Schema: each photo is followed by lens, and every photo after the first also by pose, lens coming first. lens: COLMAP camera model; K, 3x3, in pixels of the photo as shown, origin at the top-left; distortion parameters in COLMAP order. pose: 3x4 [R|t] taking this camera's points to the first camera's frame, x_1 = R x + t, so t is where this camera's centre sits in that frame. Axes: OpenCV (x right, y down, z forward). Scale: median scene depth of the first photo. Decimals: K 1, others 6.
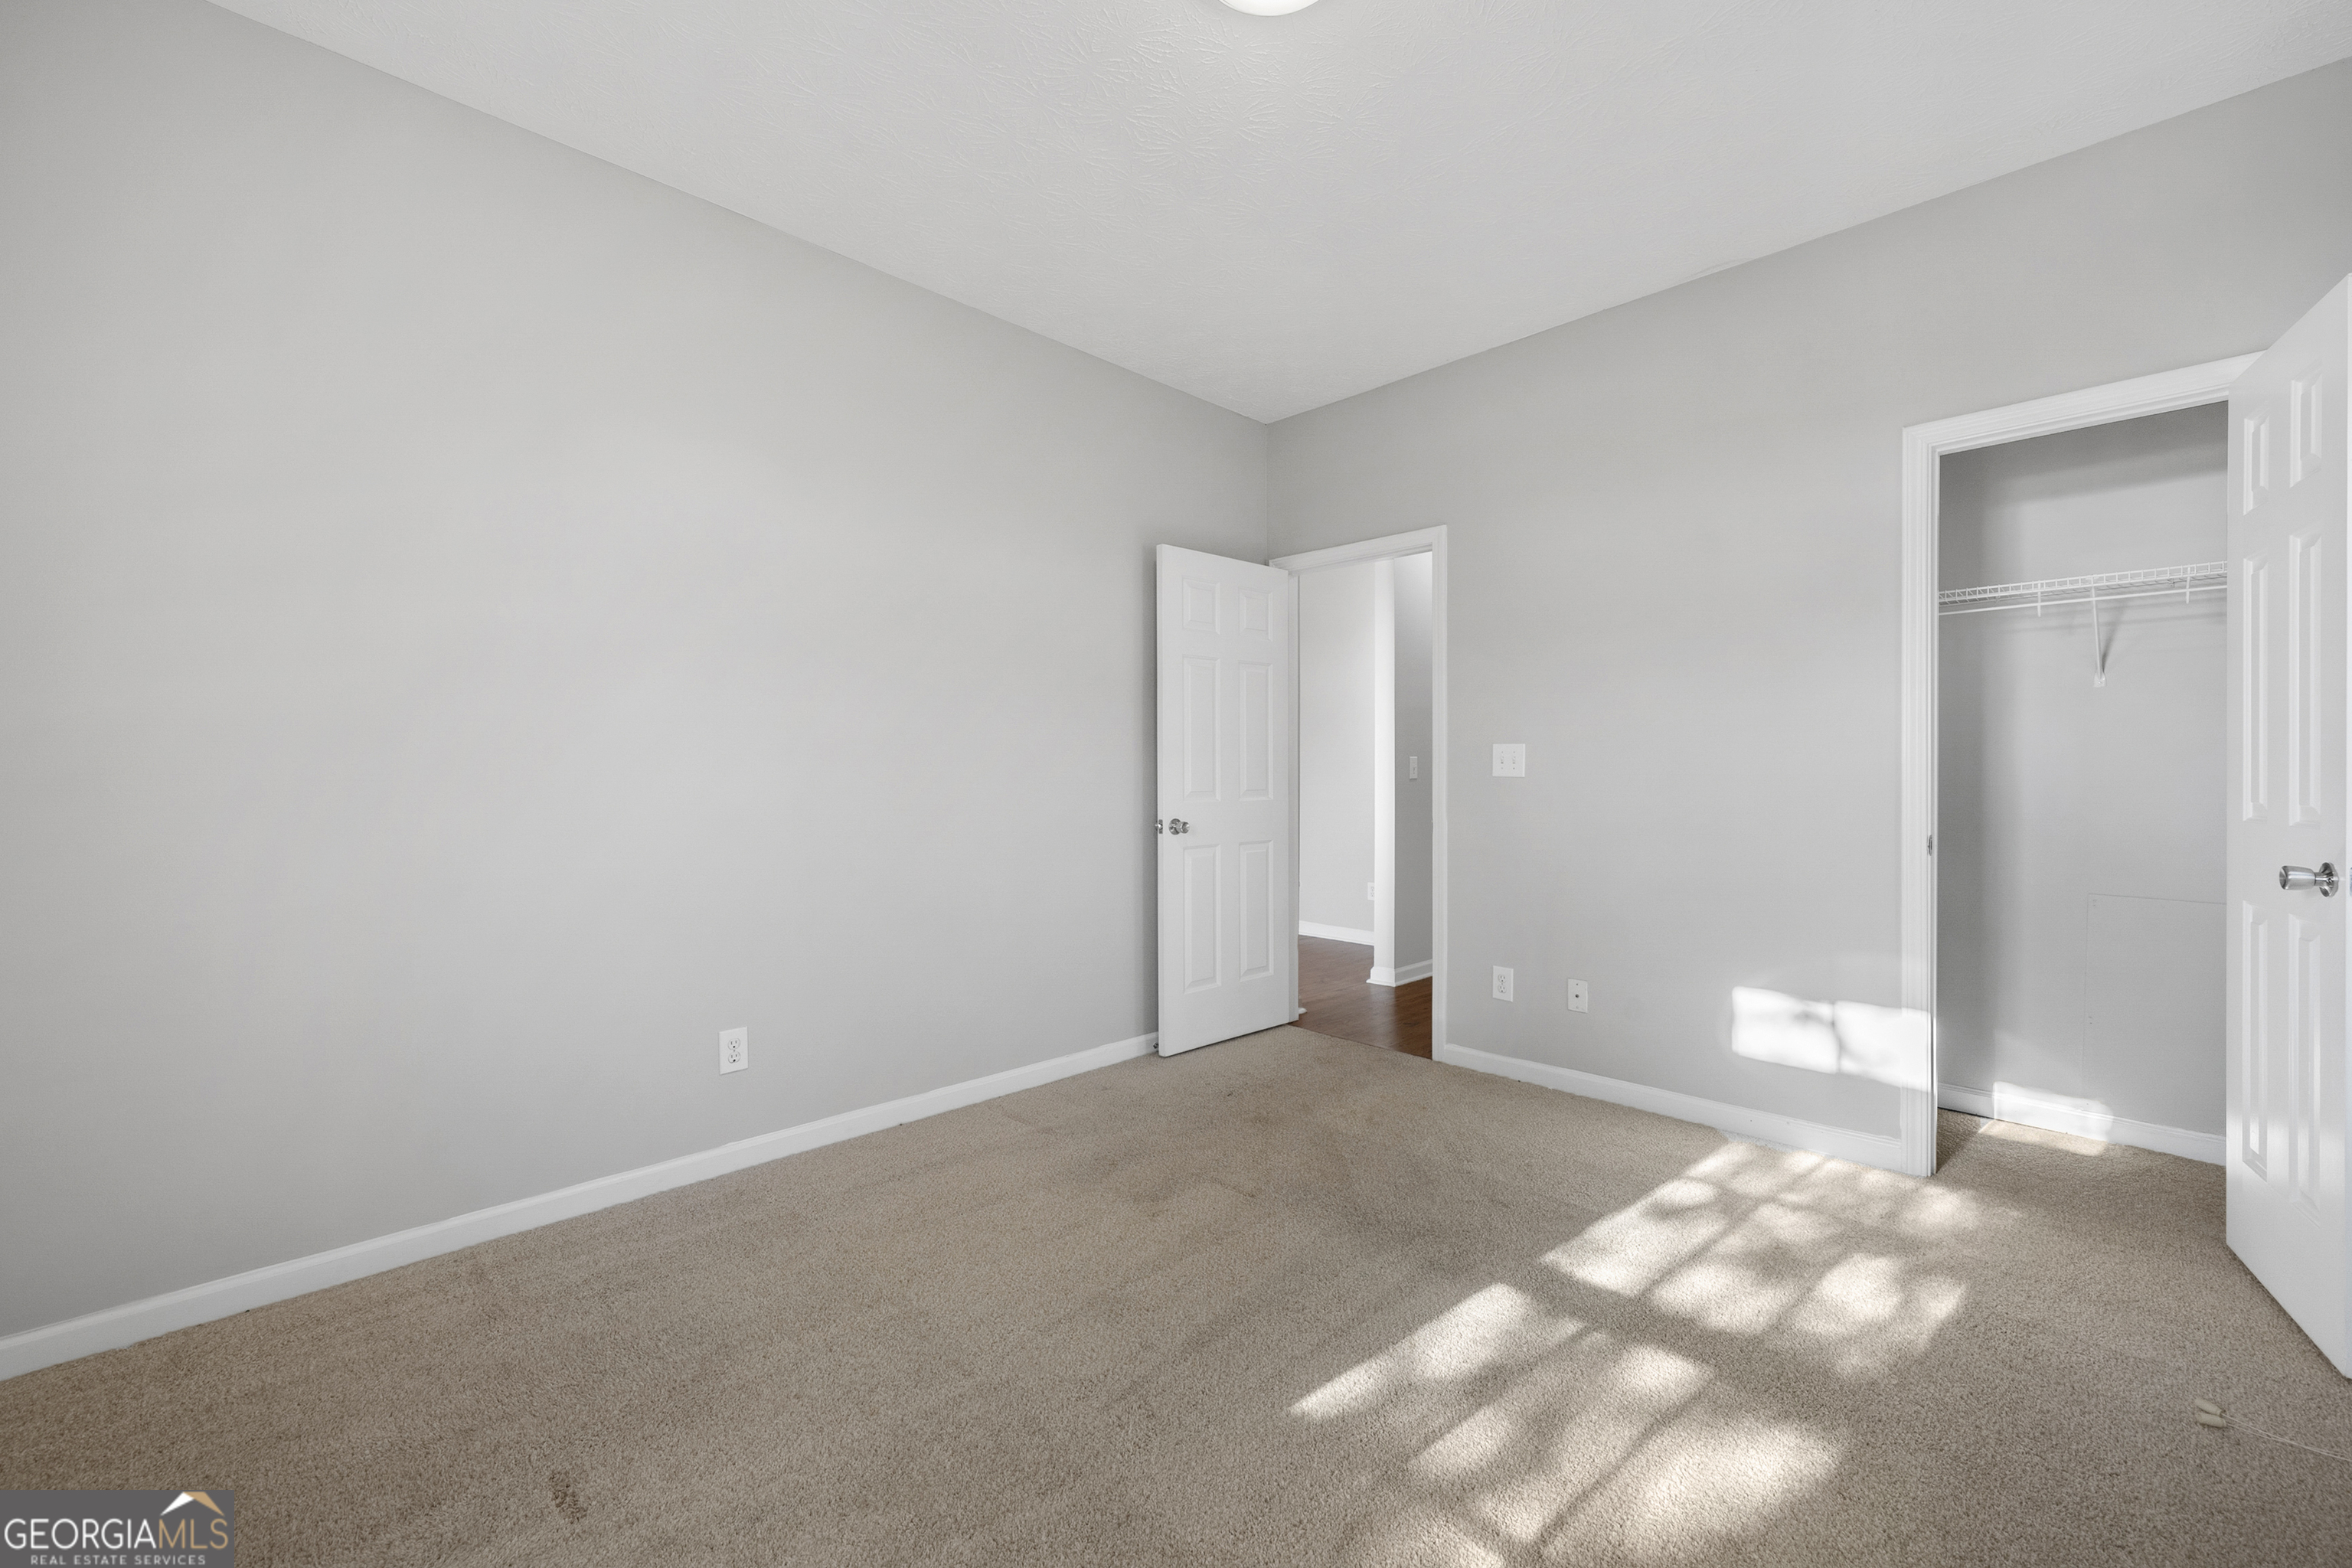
lens RADIAL K [[960.7, 0, 1174.0], [0, 960.7, 773.7], [0, 0, 1]] dist [-0.000720, -0.000065]
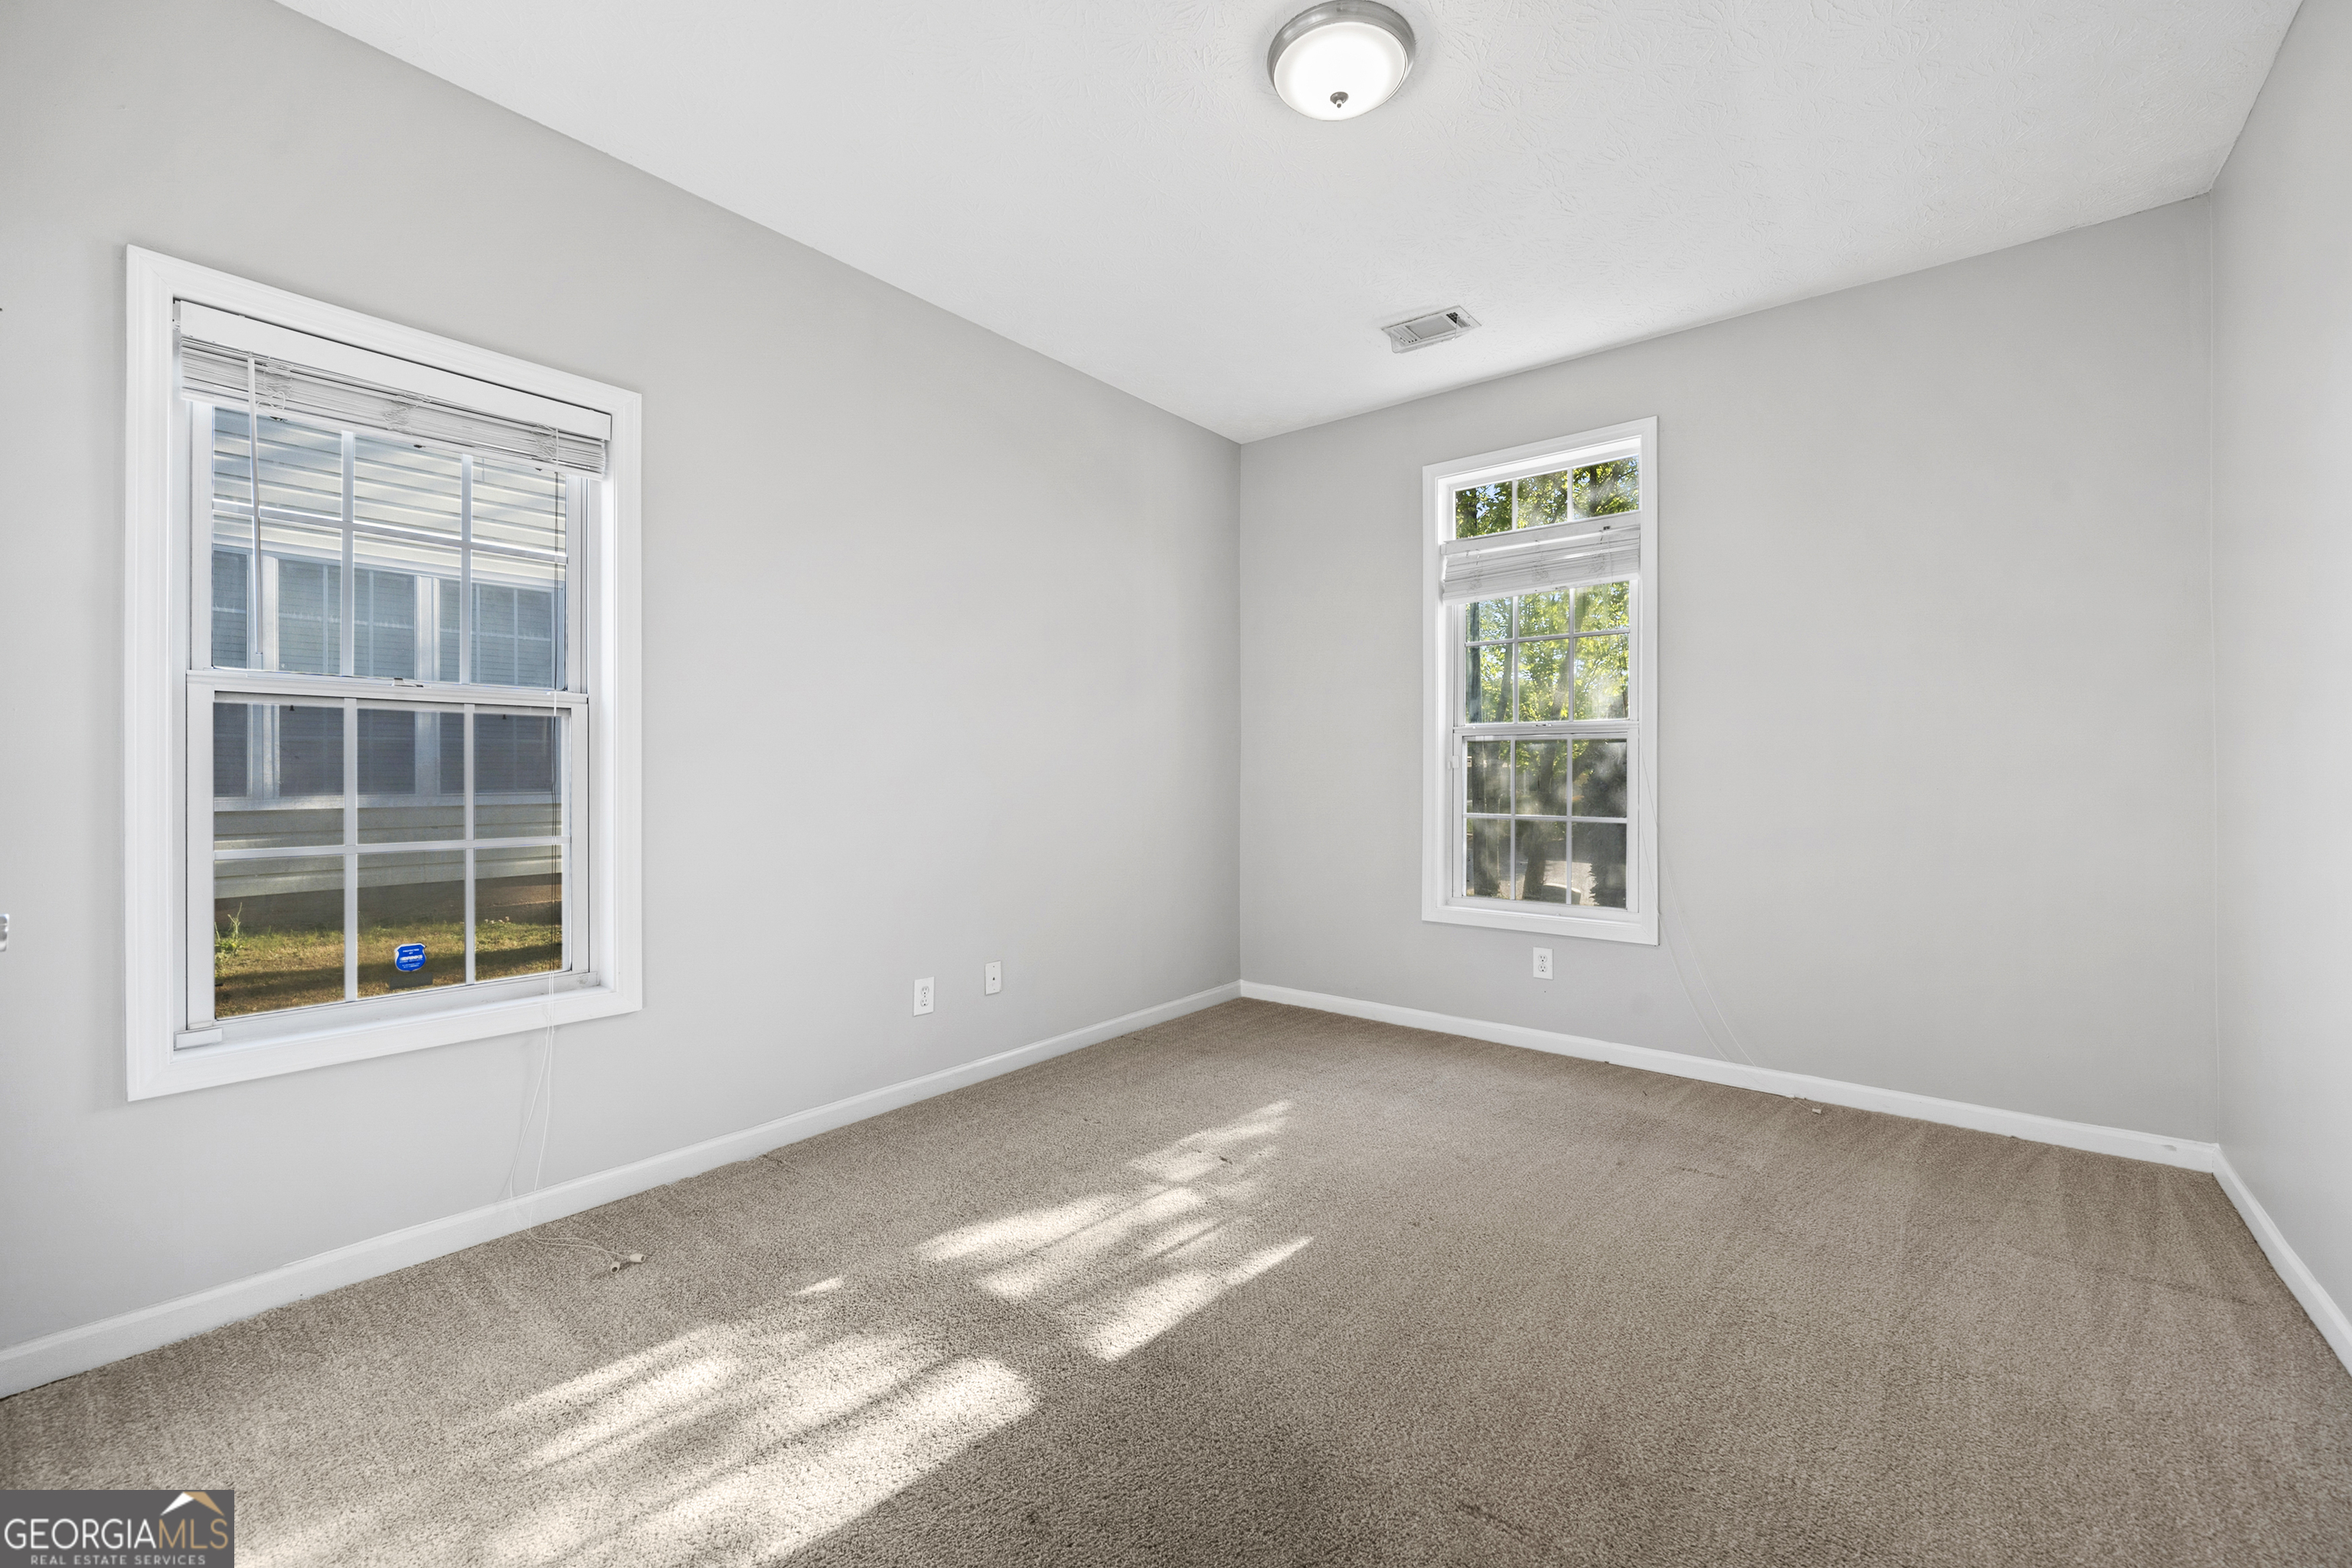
lens RADIAL K [[958.2, 0, 1176.0], [0, 958.2, 784.0], [0, 0, 1]] dist [-0.001432, -0.000231]
pose [[-0.992064, 0.001379, -0.125724, 0.398348], [0.000907, 0.999992, 0.003814, 0.022724], [0.125728, 0.003670, -0.992058, 1.926528]]
